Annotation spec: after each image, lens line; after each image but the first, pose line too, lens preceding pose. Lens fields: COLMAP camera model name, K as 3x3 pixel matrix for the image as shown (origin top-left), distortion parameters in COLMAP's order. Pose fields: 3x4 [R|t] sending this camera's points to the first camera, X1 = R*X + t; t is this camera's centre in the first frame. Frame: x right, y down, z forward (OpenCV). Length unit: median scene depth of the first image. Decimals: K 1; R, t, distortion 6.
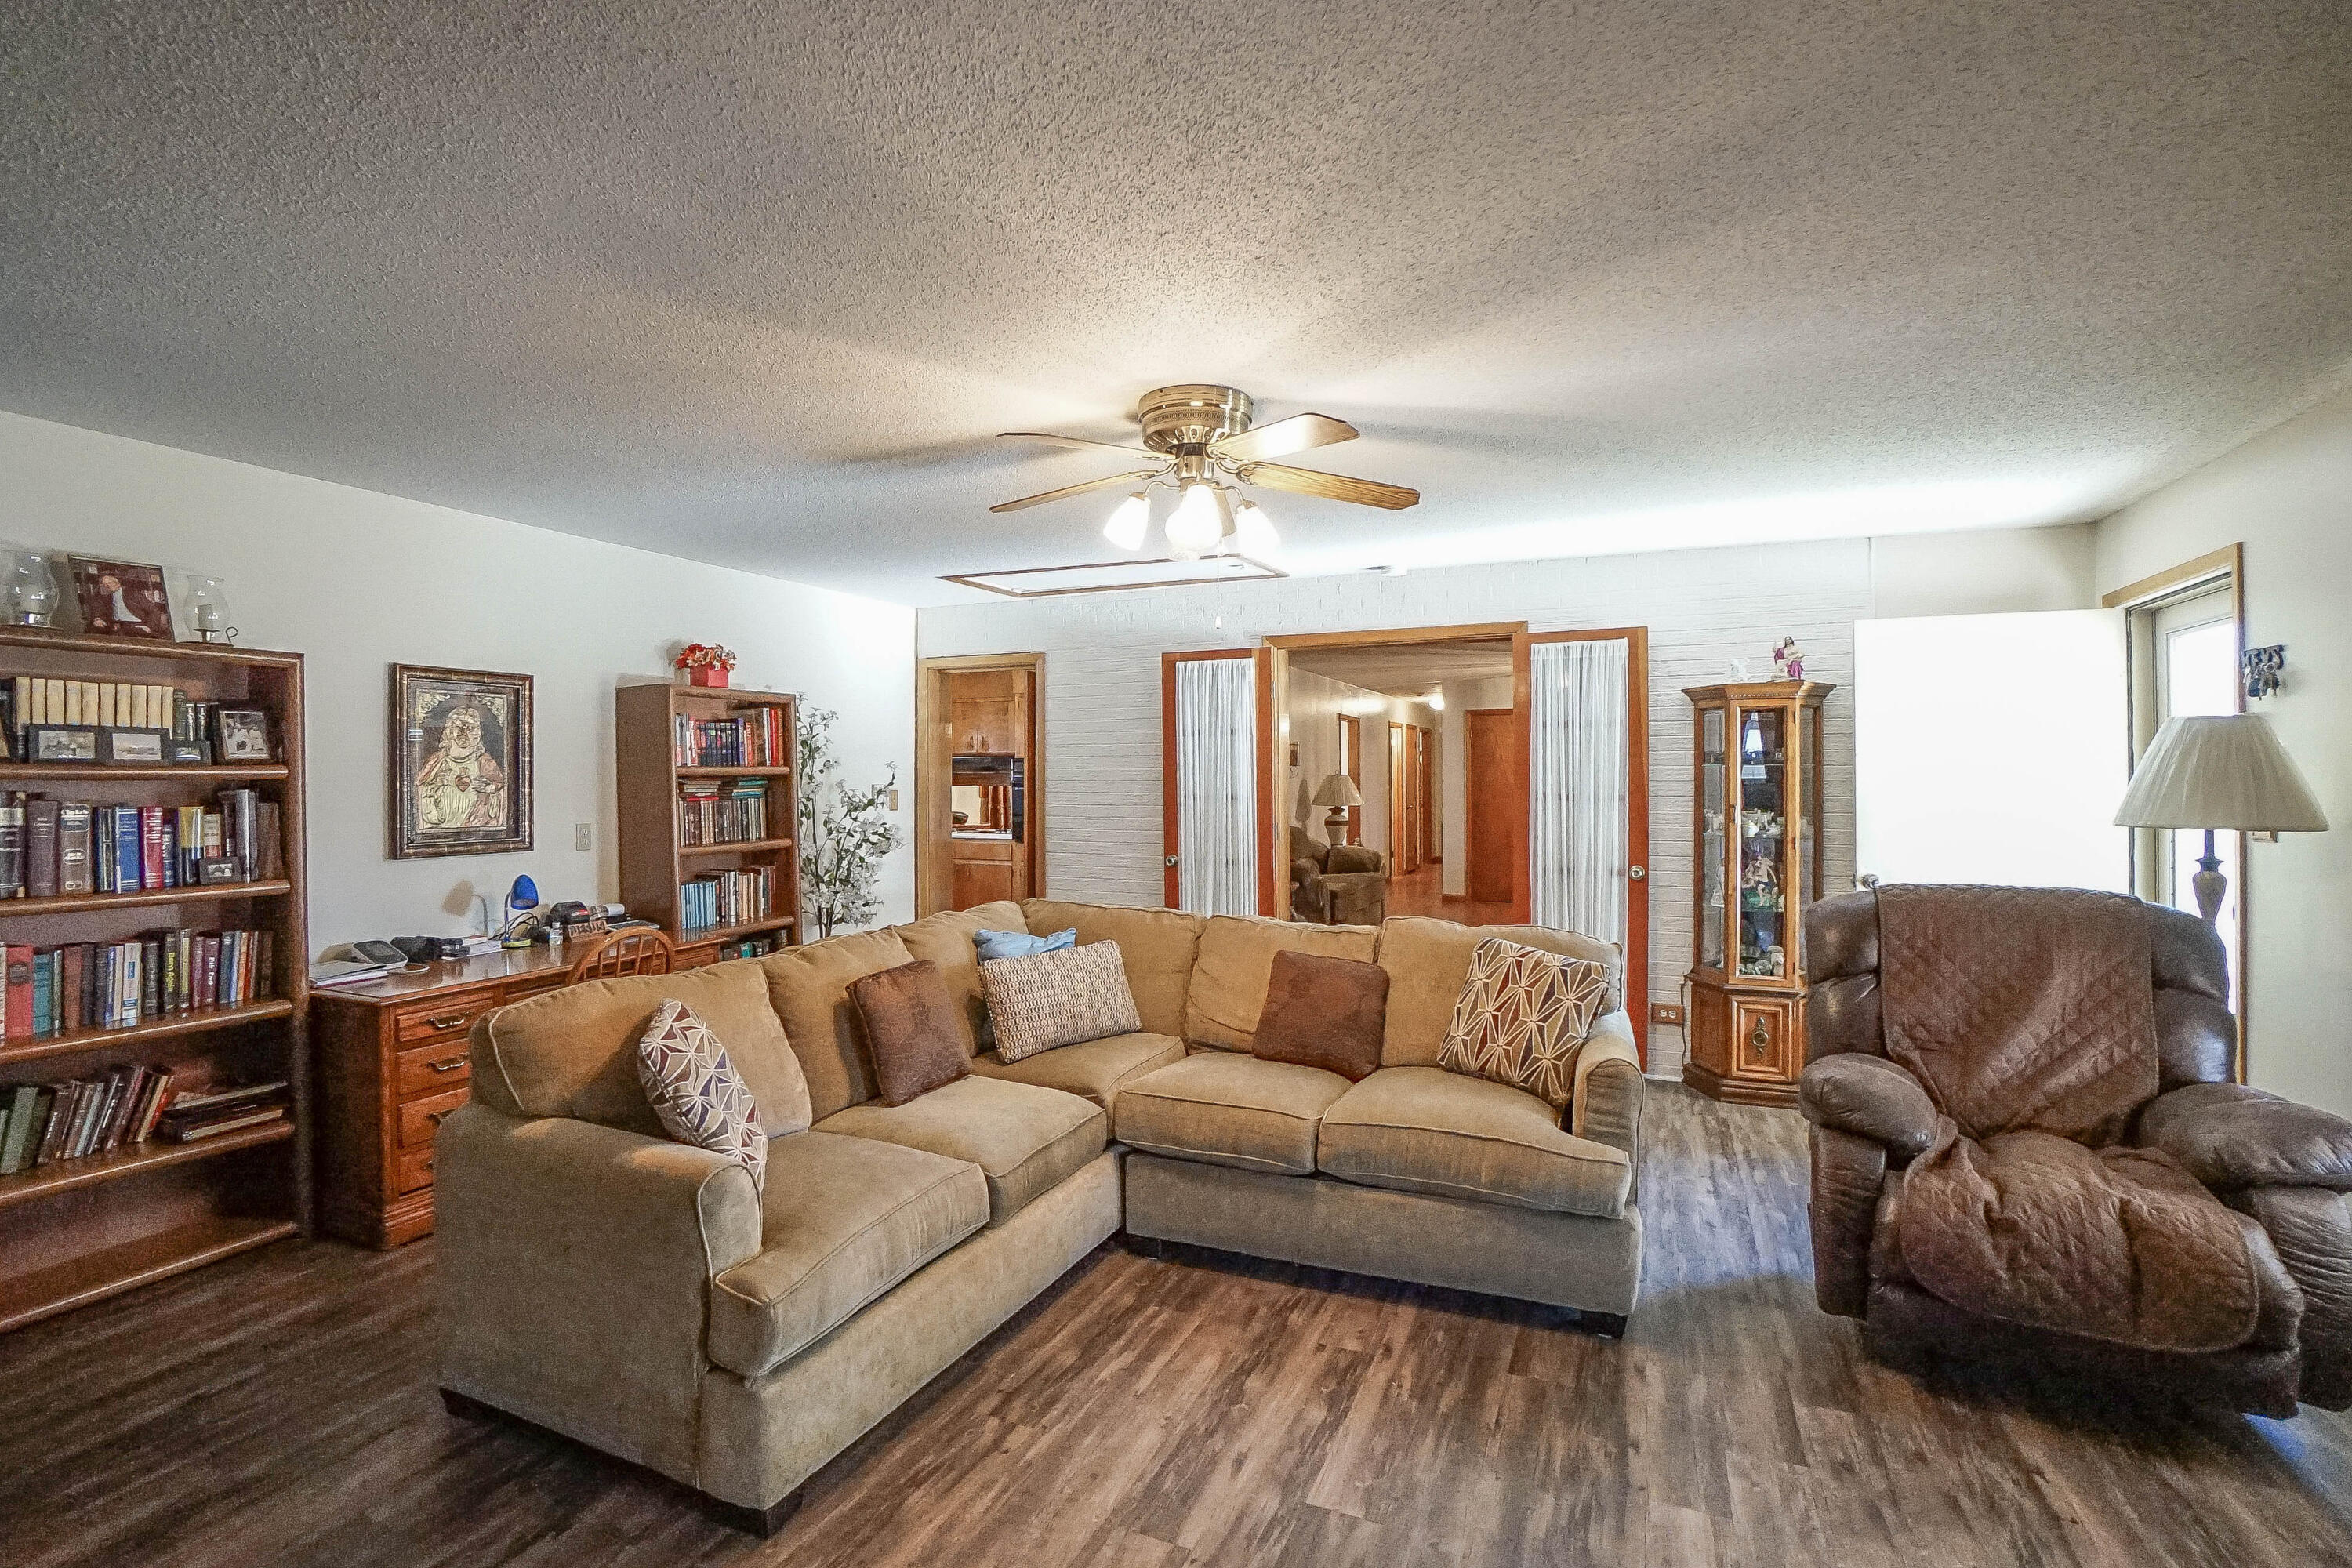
lens RADIAL K [[1080.5, 0, 1164.9], [0, 1080.5, 767.0], [0, 0, 1]] dist [-0.044404, 0.008356]
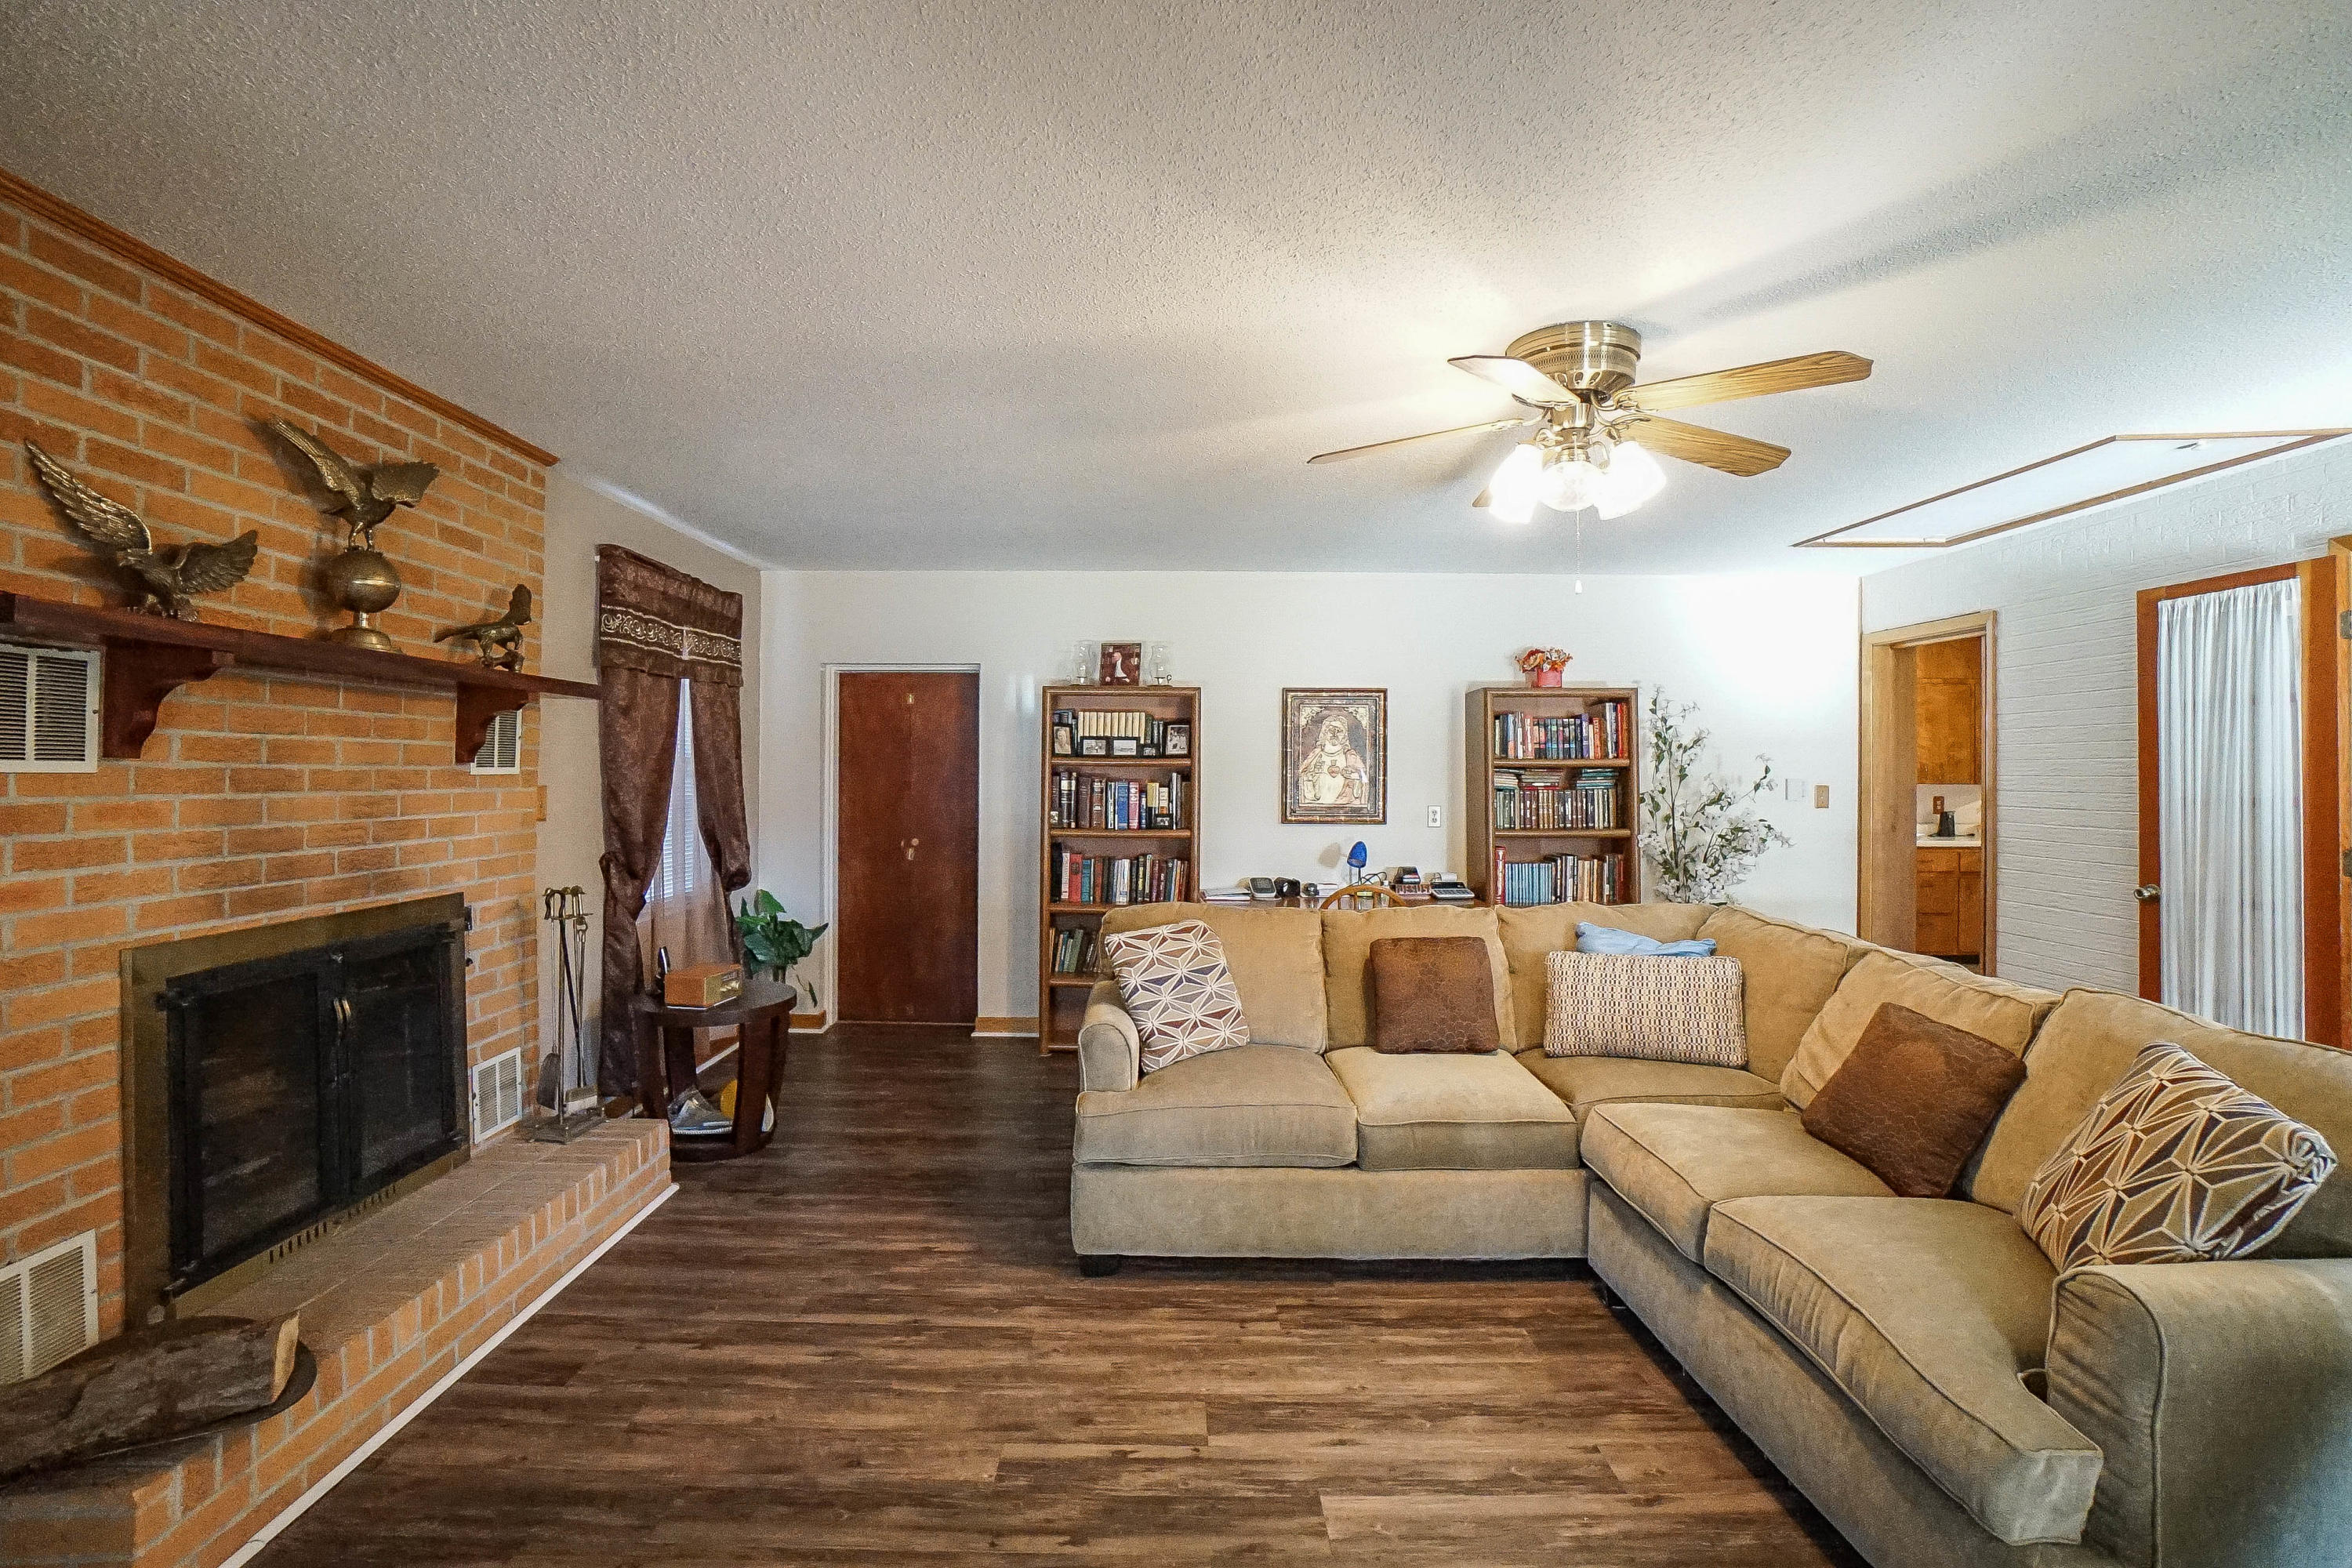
lens RADIAL K [[1042.1, 0, 1153.3], [0, 1042.1, 775.7], [0, 0, 1]] dist [-0.077027, 0.026780]
pose [[0.402295, 0.007478, -0.915480, 0.601079], [0.000226, 0.999966, 0.008267, 0.012243], [0.915510, -0.003532, 0.402280, 0.316418]]
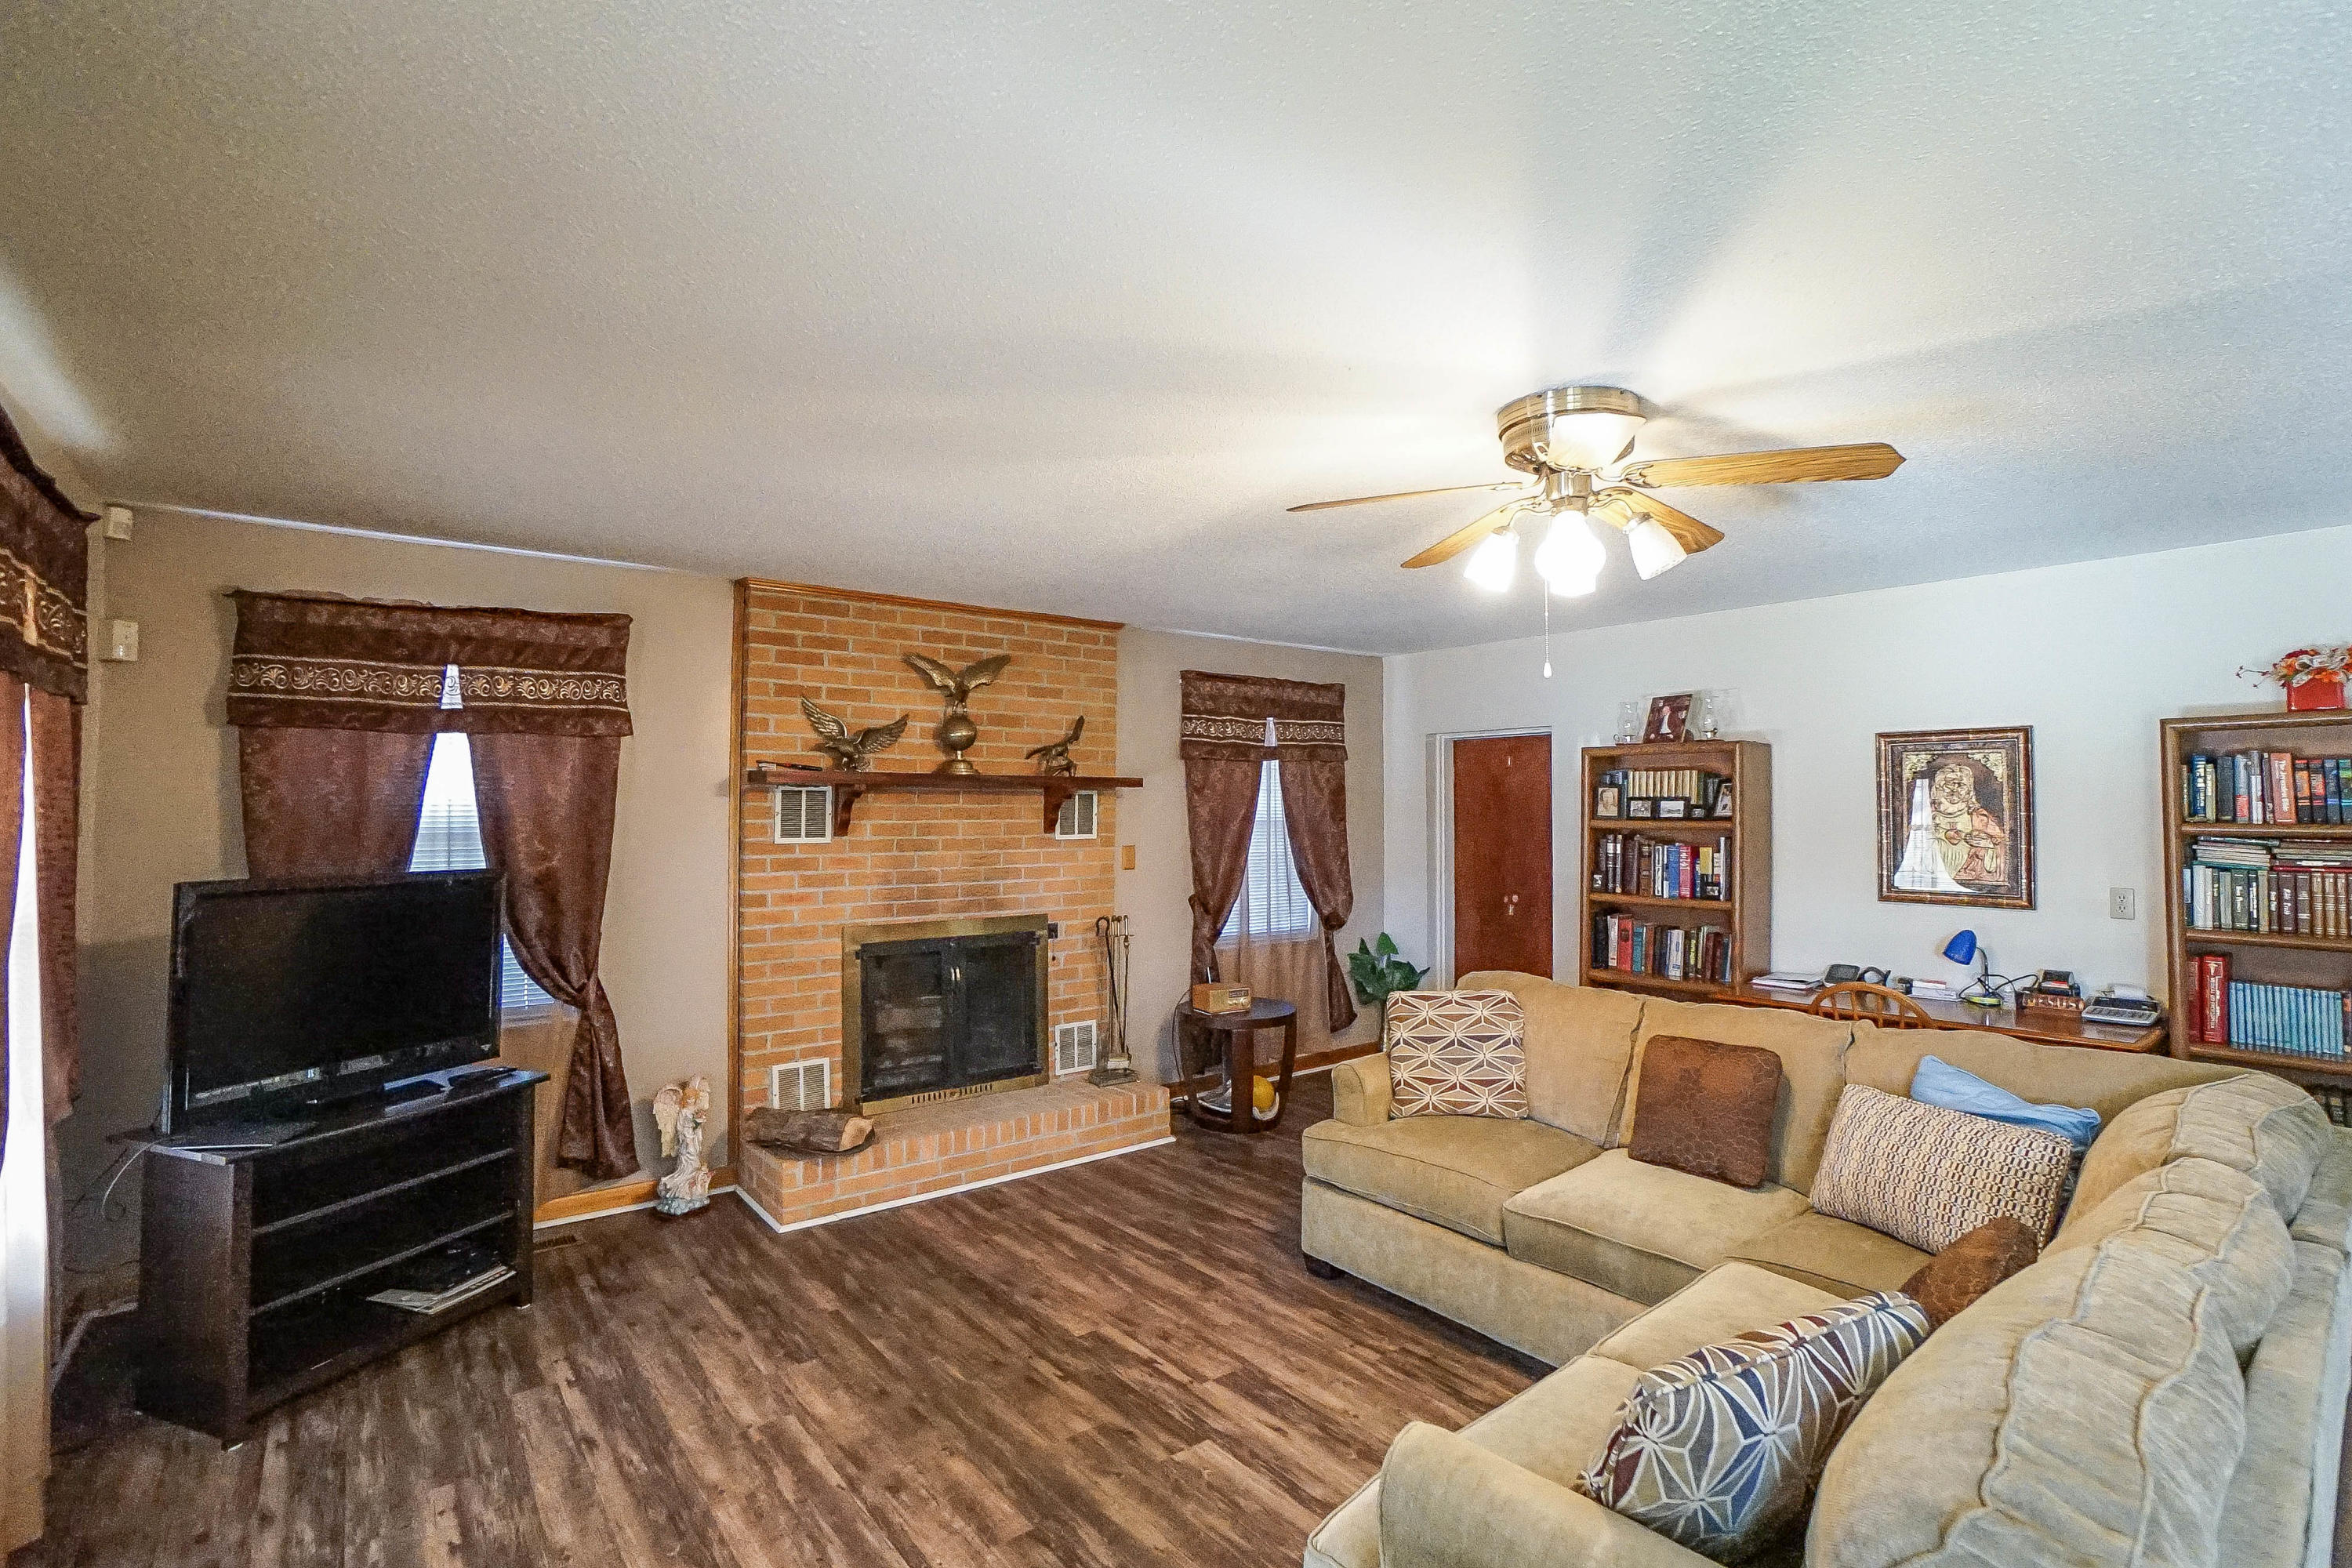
lens RADIAL K [[1079.7, 0, 1127.5], [0, 1079.7, 774.8], [0, 0, 1]] dist [-0.062196, 0.021316]
pose [[-0.486846, -0.023128, -0.873182, 0.828989], [0.008680, 0.999472, -0.031313, -0.026781], [0.873445, -0.022824, -0.486388, 1.001099]]
